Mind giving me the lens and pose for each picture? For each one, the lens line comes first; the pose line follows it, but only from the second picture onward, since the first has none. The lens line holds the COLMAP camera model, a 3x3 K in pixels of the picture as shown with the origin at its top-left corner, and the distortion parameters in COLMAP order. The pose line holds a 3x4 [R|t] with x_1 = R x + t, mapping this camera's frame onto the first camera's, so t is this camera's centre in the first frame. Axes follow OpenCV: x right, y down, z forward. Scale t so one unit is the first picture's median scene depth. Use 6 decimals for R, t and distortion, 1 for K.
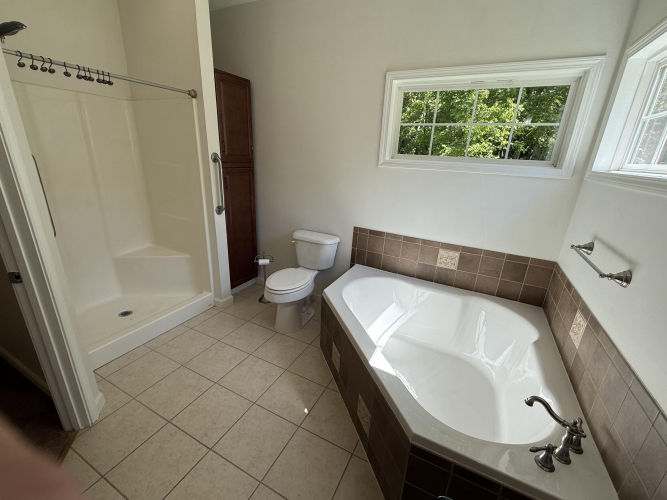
lens RADIAL K [[285.8, 0, 334.3], [0, 285.8, 250.9], [0, 0, 1]] dist [0.000721, -0.000230]
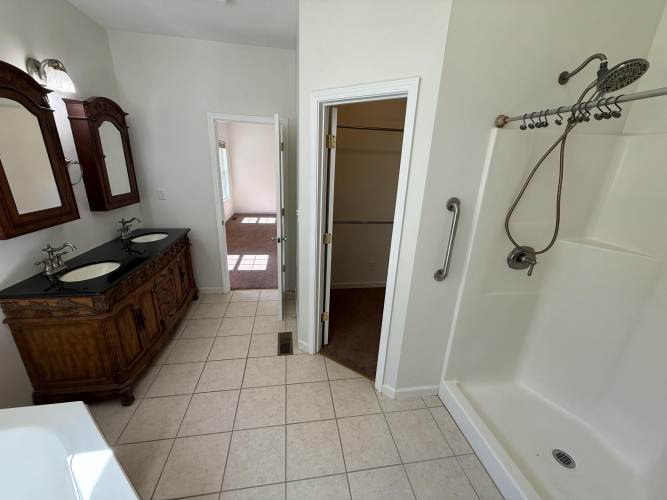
lens RADIAL K [[265.5, 0, 332.6], [0, 265.5, 250.8], [0, 0, 1]] dist [-0.000664, -0.000056]
pose [[-0.804830, 0.108025, -0.583592, -0.001437], [-0.267615, 0.811609, 0.519300, -0.542231], [0.529746, 0.574126, -0.624298, 1.307320]]
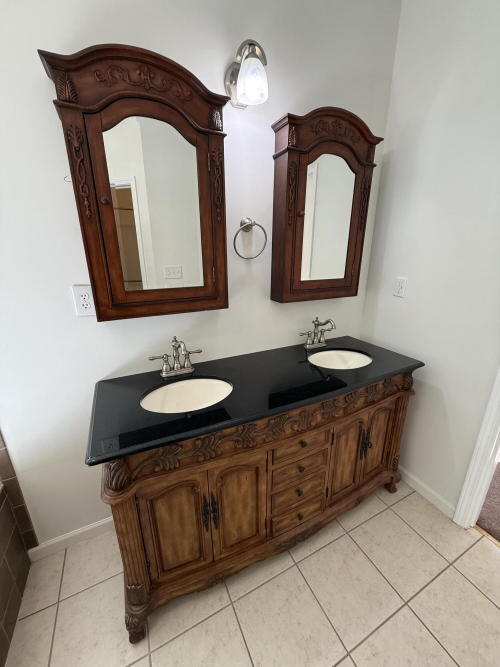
lens RADIAL K [[265.5, 0, 250.0], [0, 265.5, 333.5], [0, 0, 1]] dist [-0.000664, -0.000056]
pose [[-0.797981, -0.220193, 0.561018, -0.311037], [0.162934, 0.817386, 0.552569, -0.094208], [-0.580240, 0.532348, -0.616382, 0.354375]]
